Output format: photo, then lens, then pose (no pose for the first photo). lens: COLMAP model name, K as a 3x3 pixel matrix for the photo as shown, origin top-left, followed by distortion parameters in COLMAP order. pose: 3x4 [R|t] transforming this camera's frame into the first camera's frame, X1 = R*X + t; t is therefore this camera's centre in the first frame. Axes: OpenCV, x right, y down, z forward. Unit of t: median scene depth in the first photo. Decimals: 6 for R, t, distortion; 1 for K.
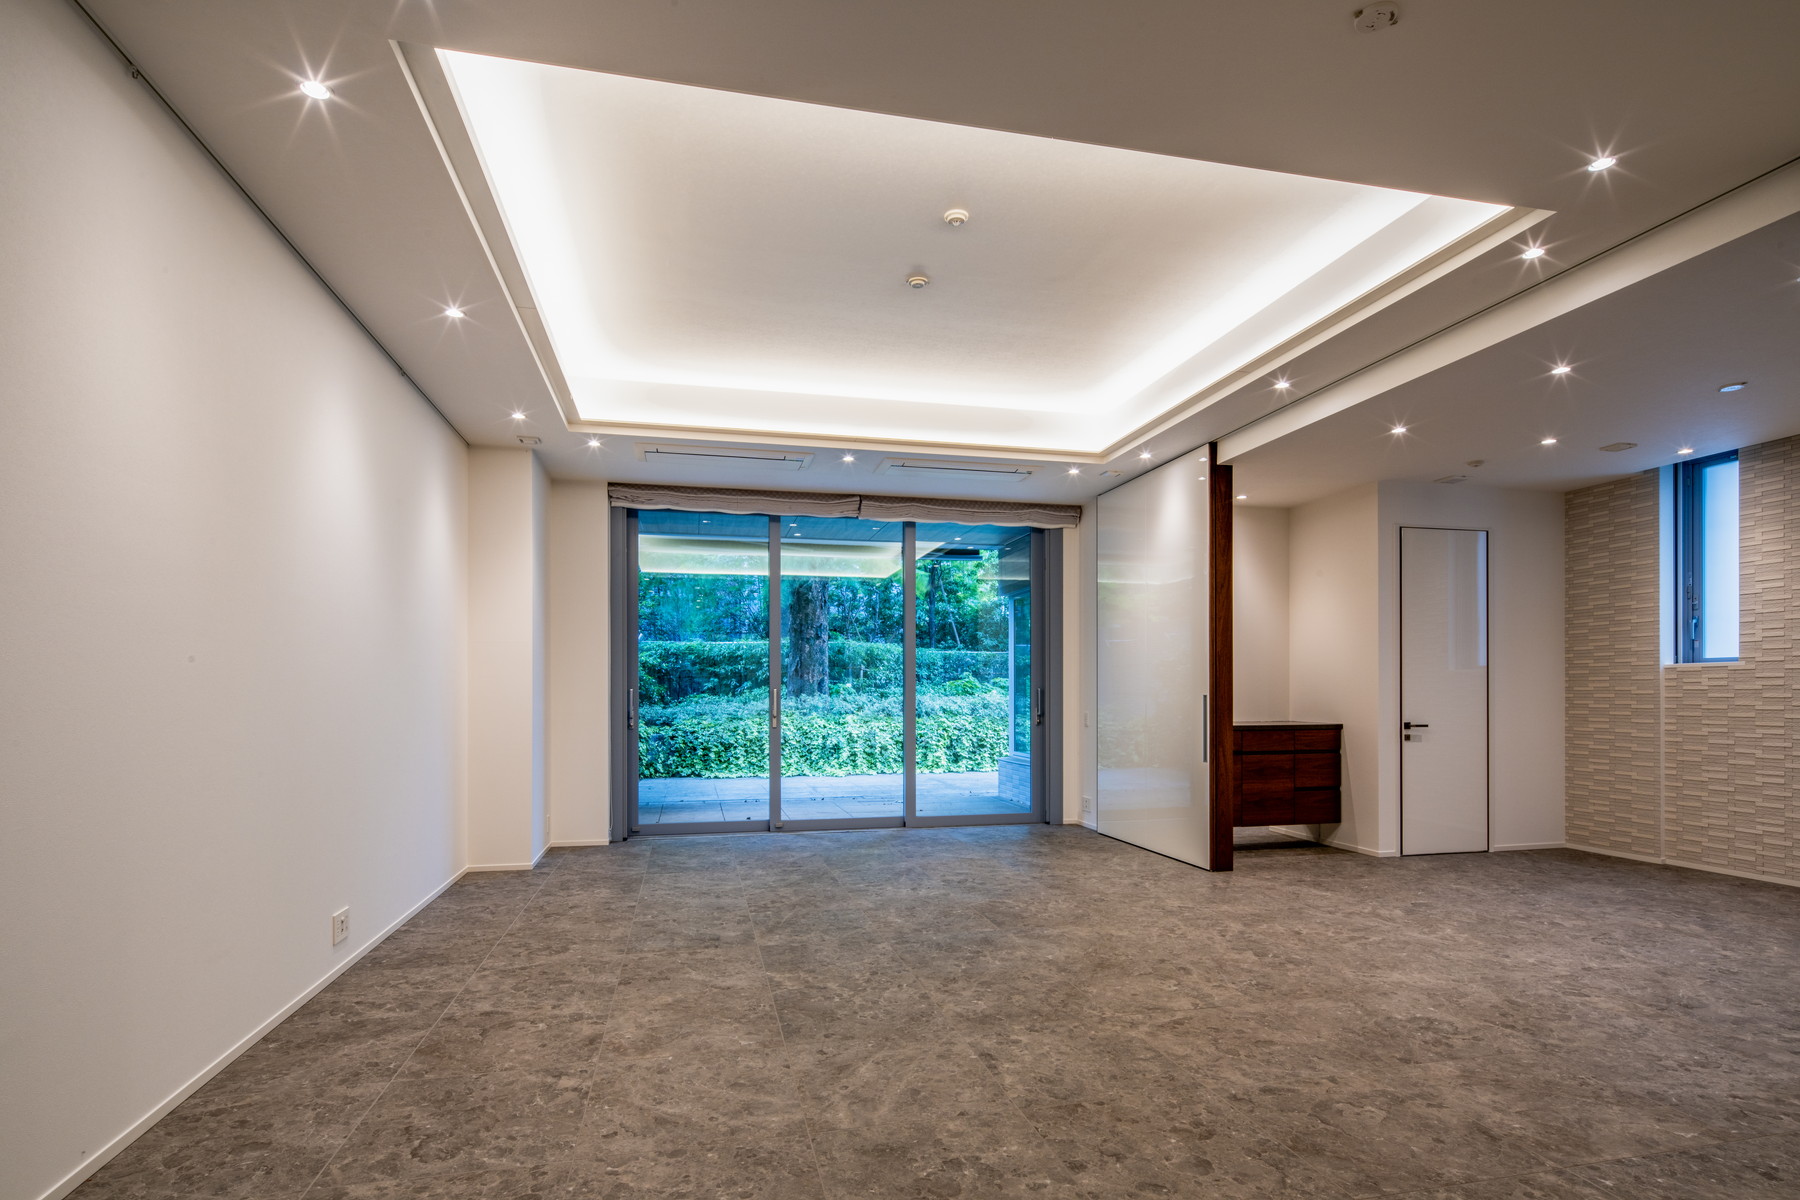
lens RADIAL K [[907.2, 0, 899.4], [0, 907.2, 615.6], [0, 0, 1]] dist [0.000346, 0.000363]
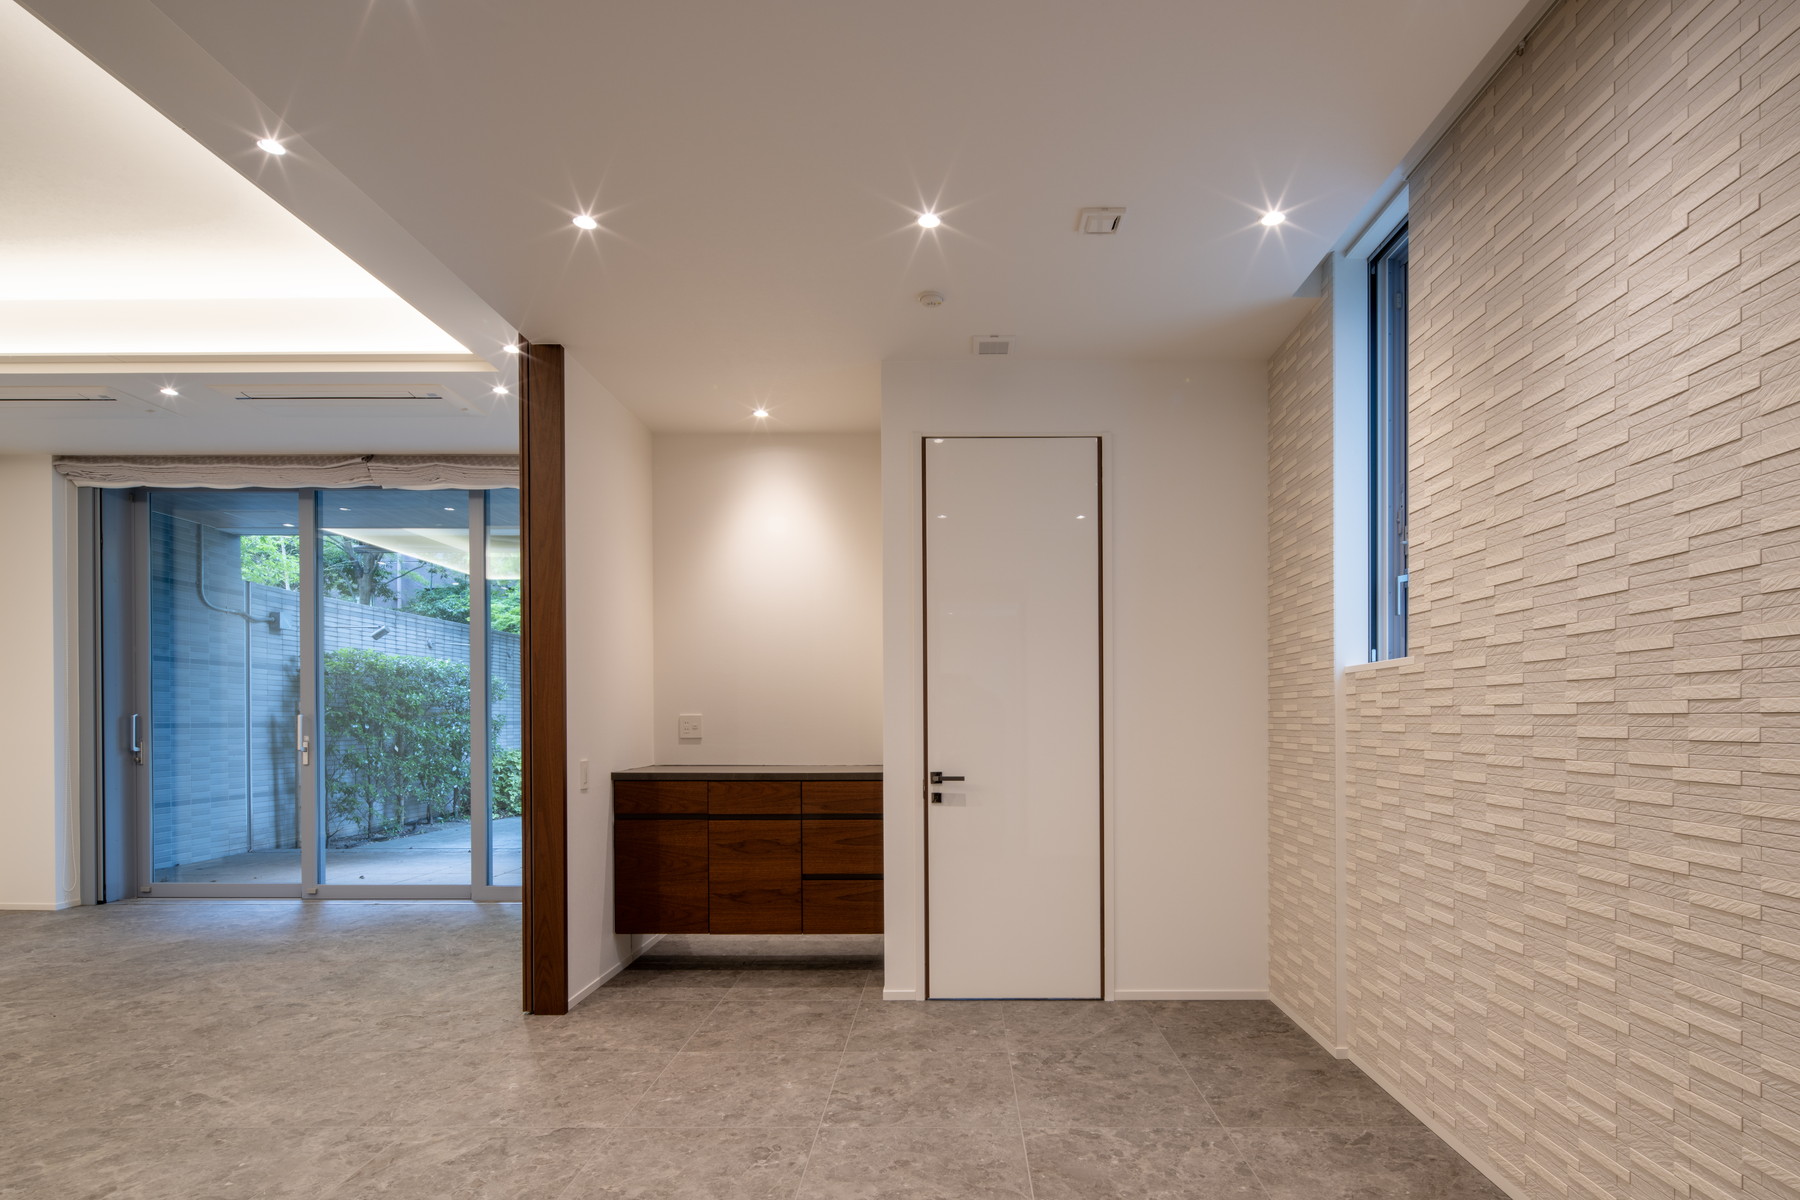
lens RADIAL K [[956.4, 0, 912.8], [0, 956.4, 648.3], [0, 0, 1]] dist [0.005419, -0.000198]
pose [[0.973515, -0.015237, -0.228115, 0.676772], [0.017531, 0.999814, 0.008035, 0.032710], [0.227950, -0.011821, 0.973601, 0.394563]]
